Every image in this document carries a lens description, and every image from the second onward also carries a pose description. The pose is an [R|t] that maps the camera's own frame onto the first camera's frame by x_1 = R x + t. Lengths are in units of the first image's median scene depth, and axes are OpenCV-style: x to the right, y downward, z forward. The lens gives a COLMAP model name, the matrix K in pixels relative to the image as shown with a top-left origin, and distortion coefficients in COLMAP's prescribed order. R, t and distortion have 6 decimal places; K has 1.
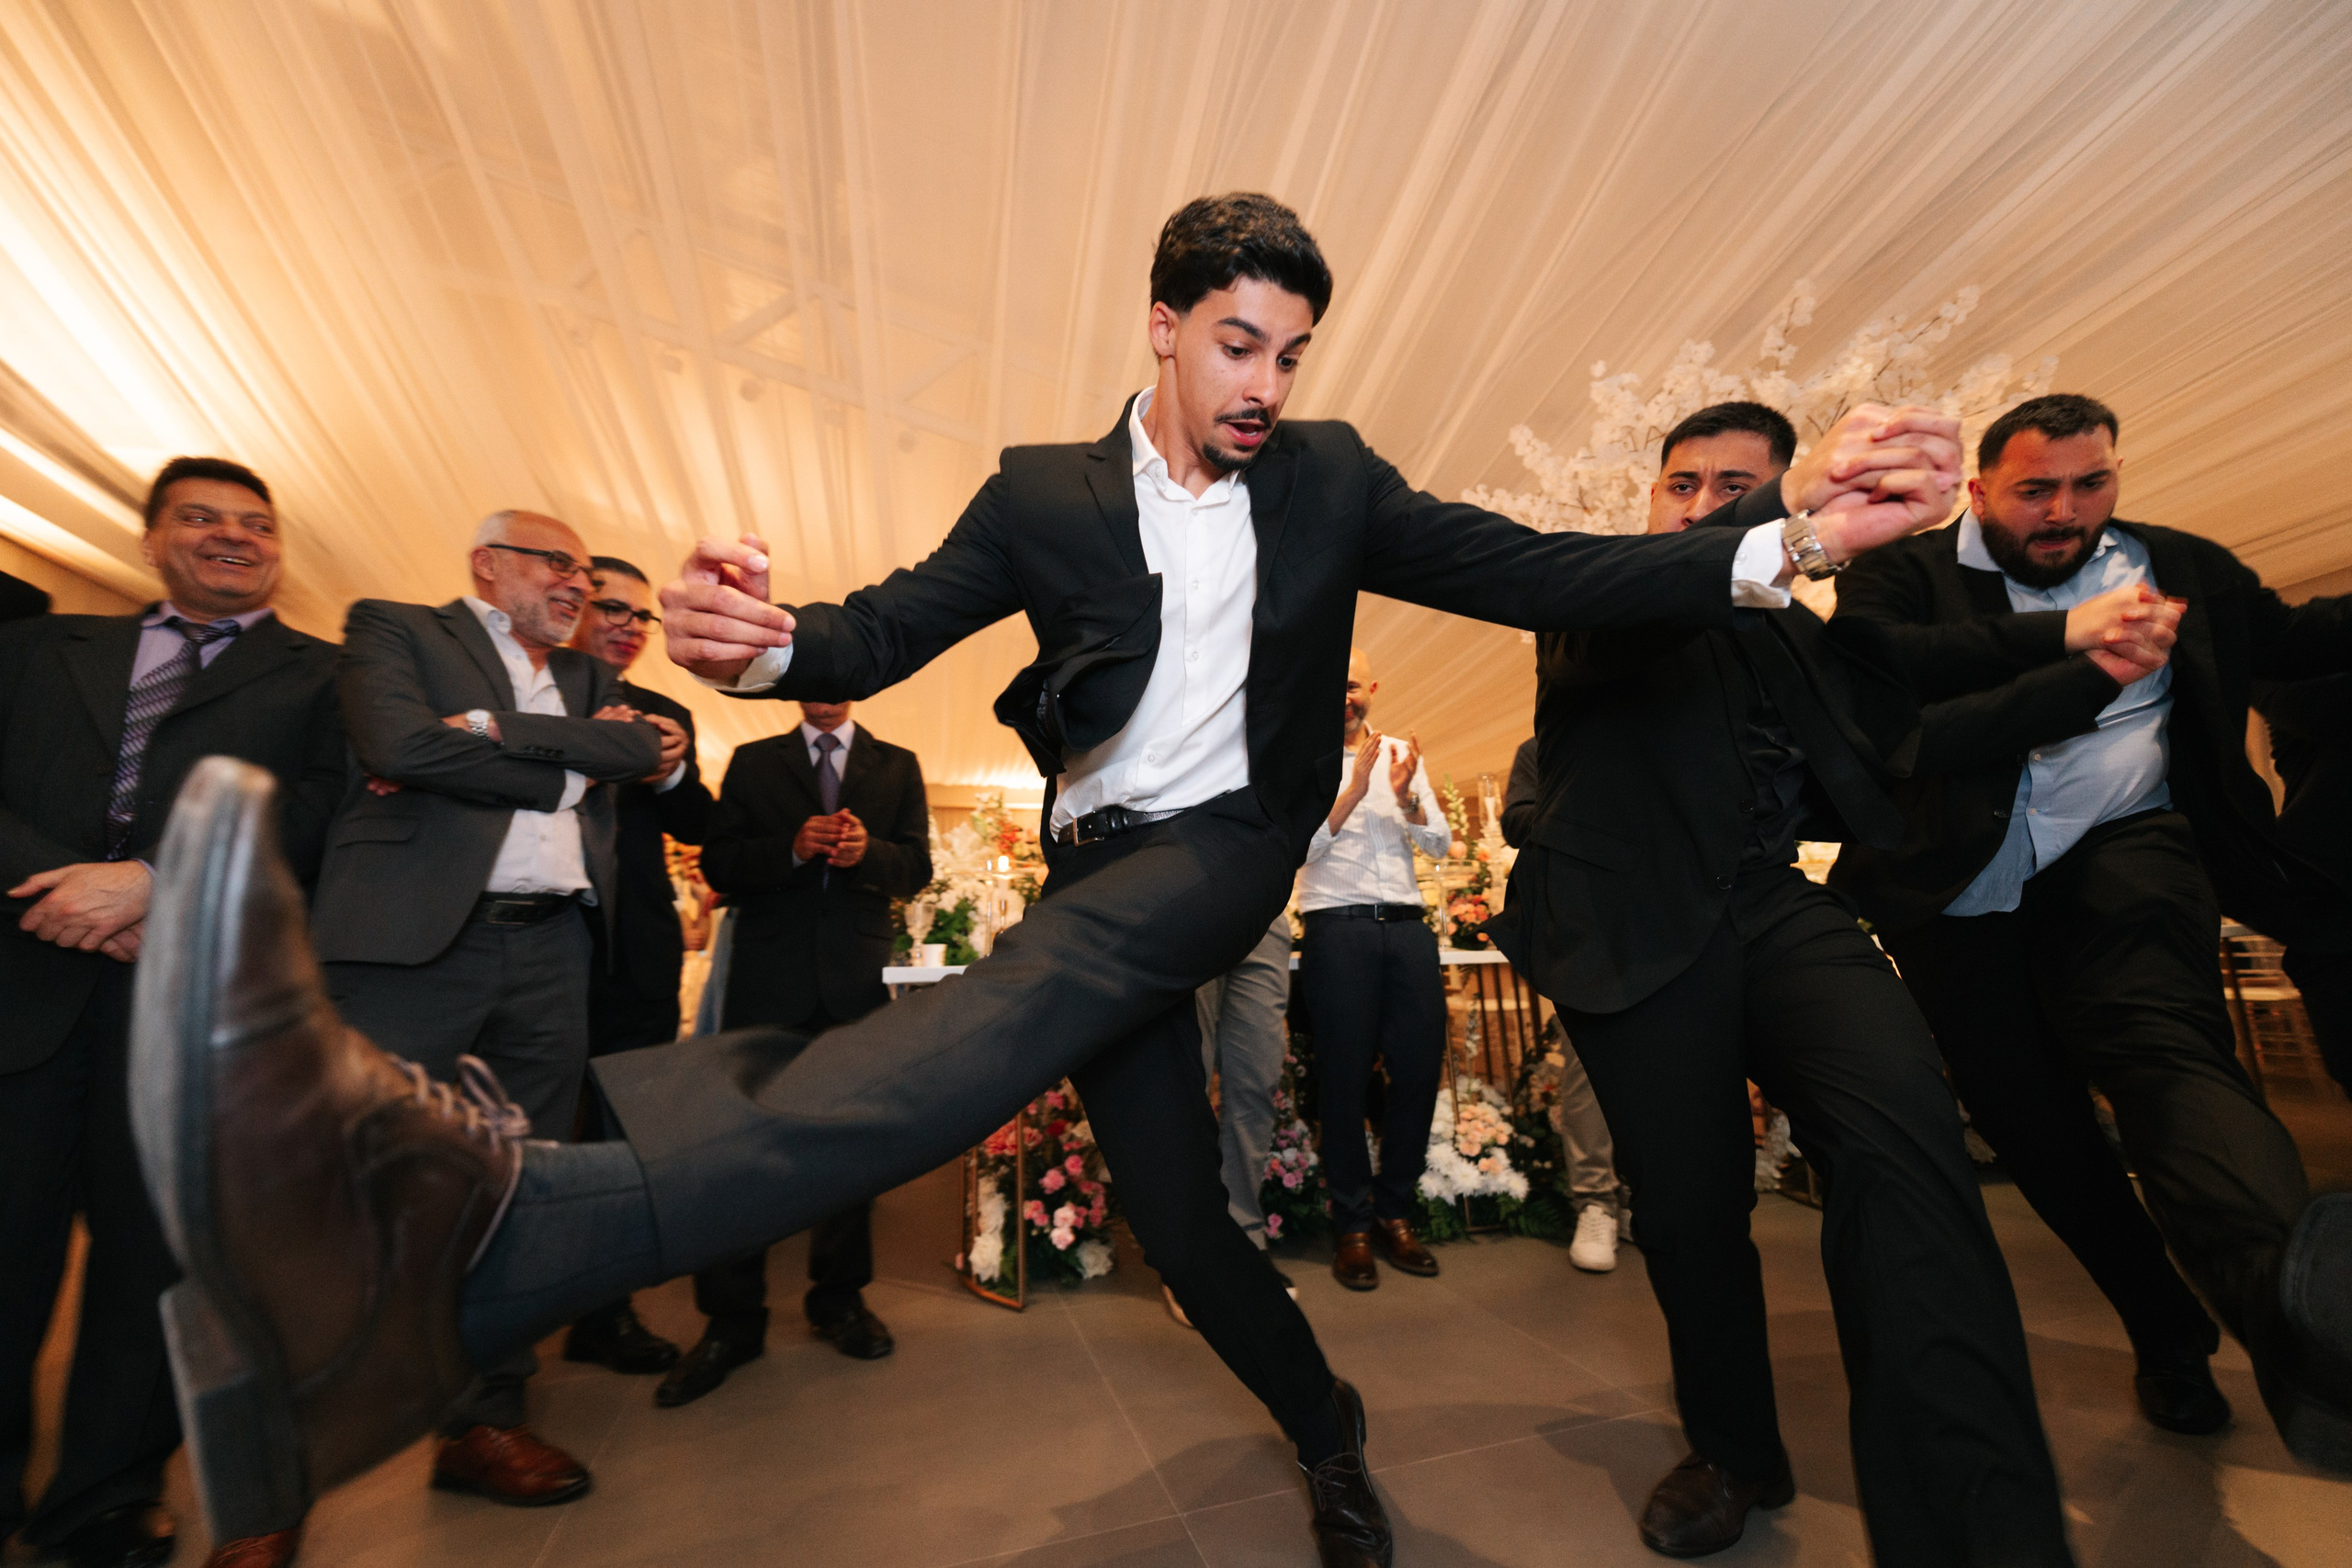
lens RADIAL K [[944.6, 0, 1173.9], [0, 944.6, 788.0], [0, 0, 1]] dist [-0.000151, -0.000160]
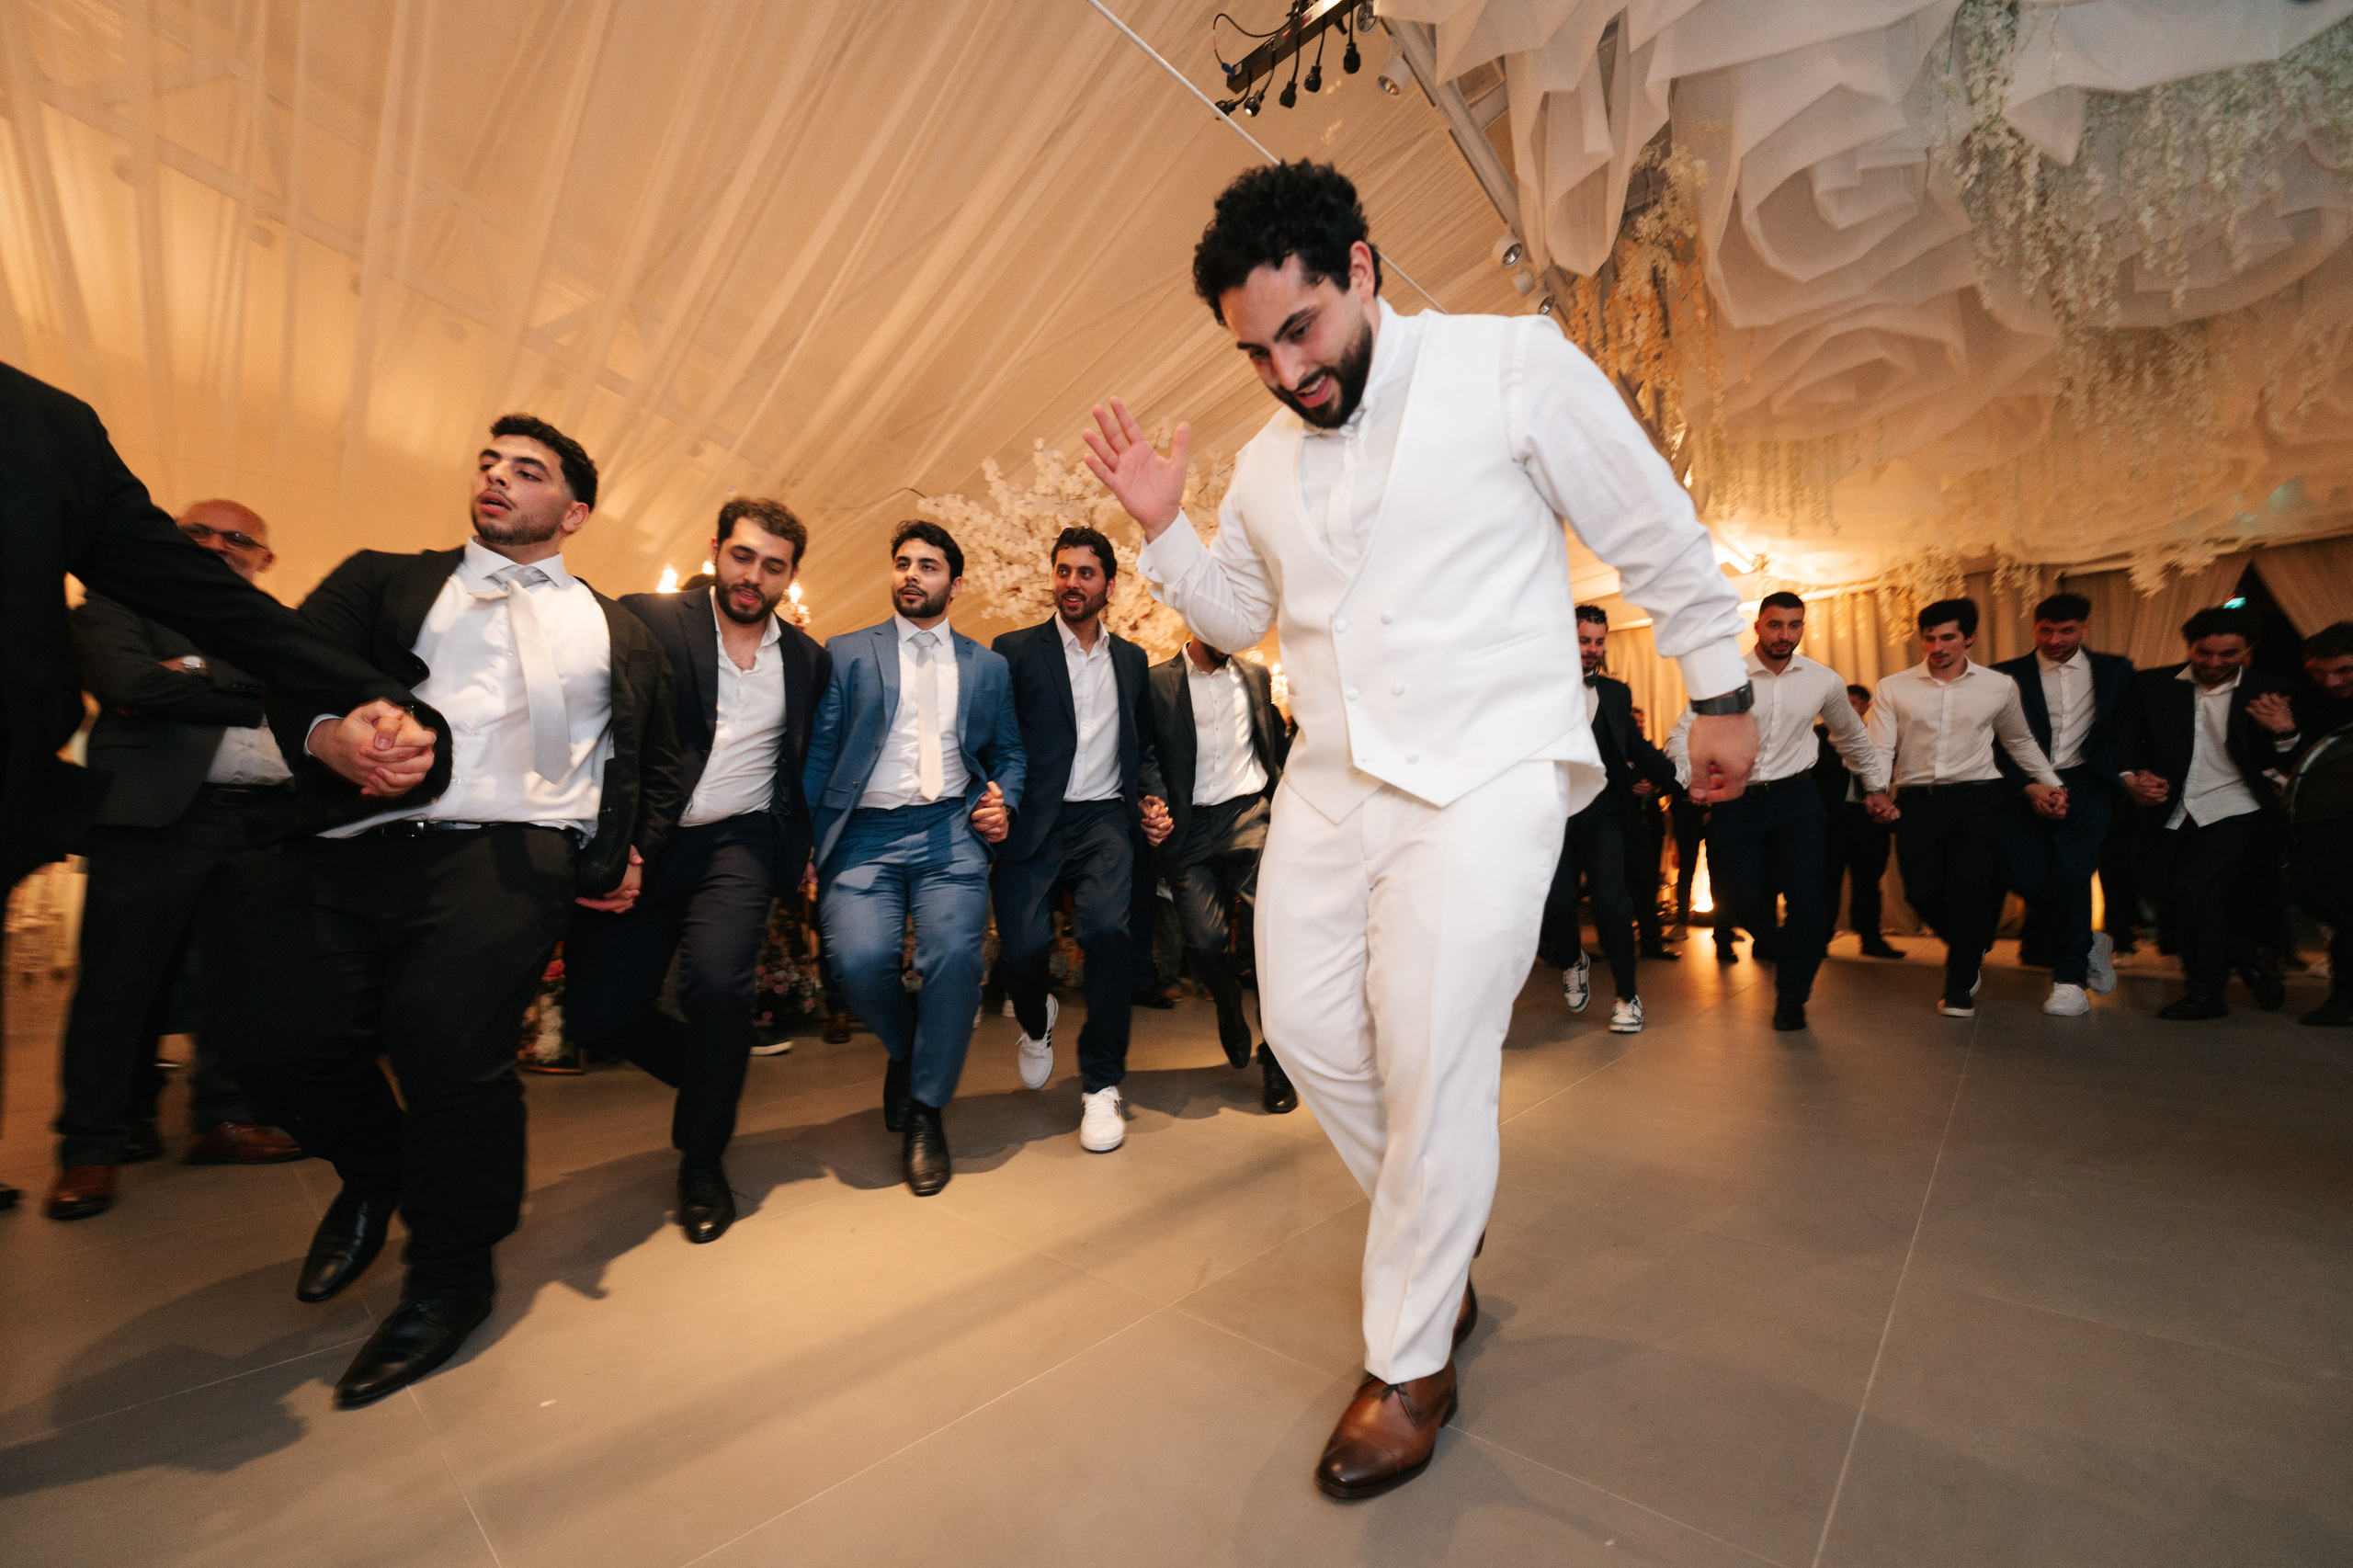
lens RADIAL K [[945.0, 0, 1174.4], [0, 945.0, 788.0], [0, 0, 1]] dist [-0.000151, -0.000160]
pose [[0.863519, 0.042774, 0.502500, -0.101416], [-0.095040, 0.992346, 0.078851, -0.076692], [-0.495281, -0.115847, 0.860974, -0.552372]]
